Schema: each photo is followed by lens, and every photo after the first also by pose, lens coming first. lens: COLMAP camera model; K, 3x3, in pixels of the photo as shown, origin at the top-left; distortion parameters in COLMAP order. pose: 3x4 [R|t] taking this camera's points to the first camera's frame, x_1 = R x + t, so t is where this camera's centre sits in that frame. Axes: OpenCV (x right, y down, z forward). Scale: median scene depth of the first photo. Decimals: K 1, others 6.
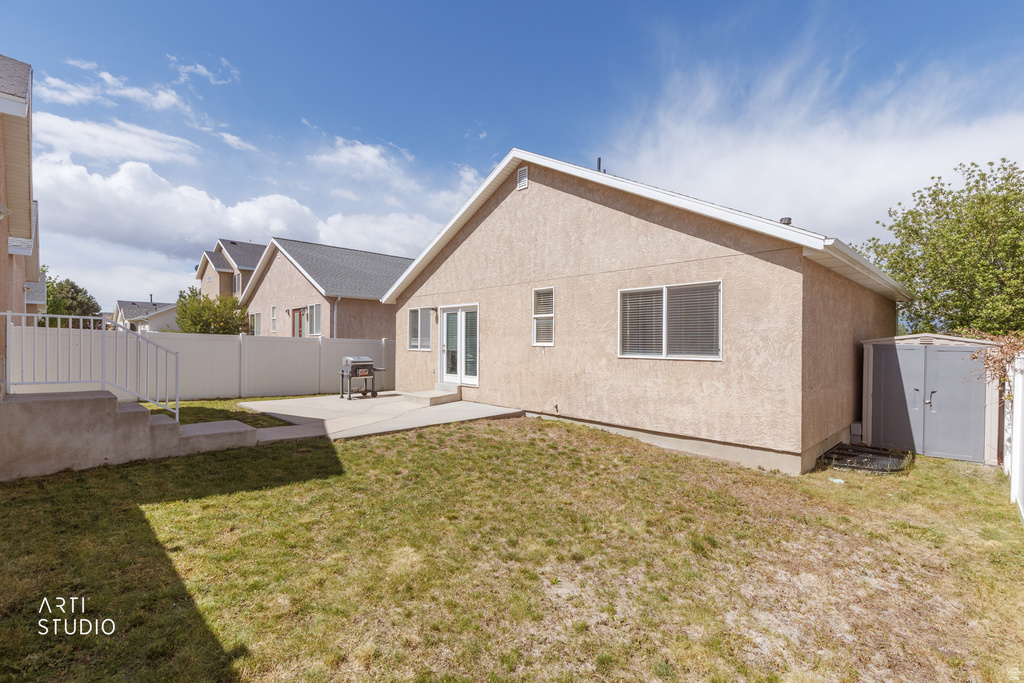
lens RADIAL K [[456.3, 0, 512.4], [0, 456.3, 342.0], [0, 0, 1]] dist [0.011803, -0.000908]
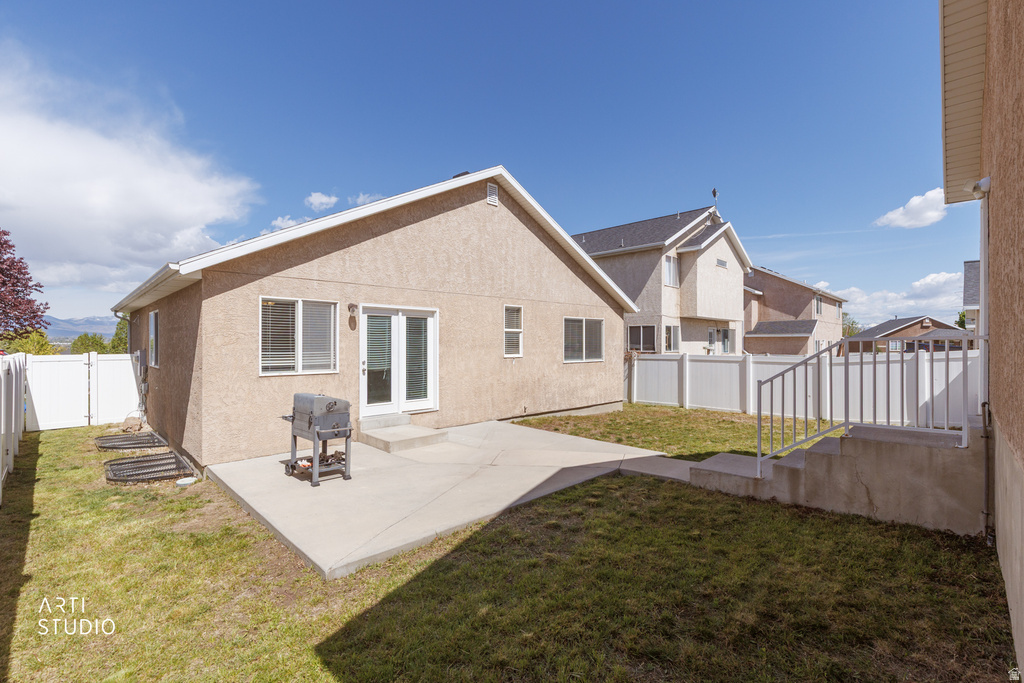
lens RADIAL K [[456.3, 0, 514.9], [0, 456.3, 344.3], [0, 0, 1]] dist [0.011803, -0.000908]
pose [[-0.001940, -0.004172, 0.999989, -1.034918], [0.001985, 0.999989, 0.004176, -0.027349], [-0.999996, 0.001993, -0.001932, 0.982931]]
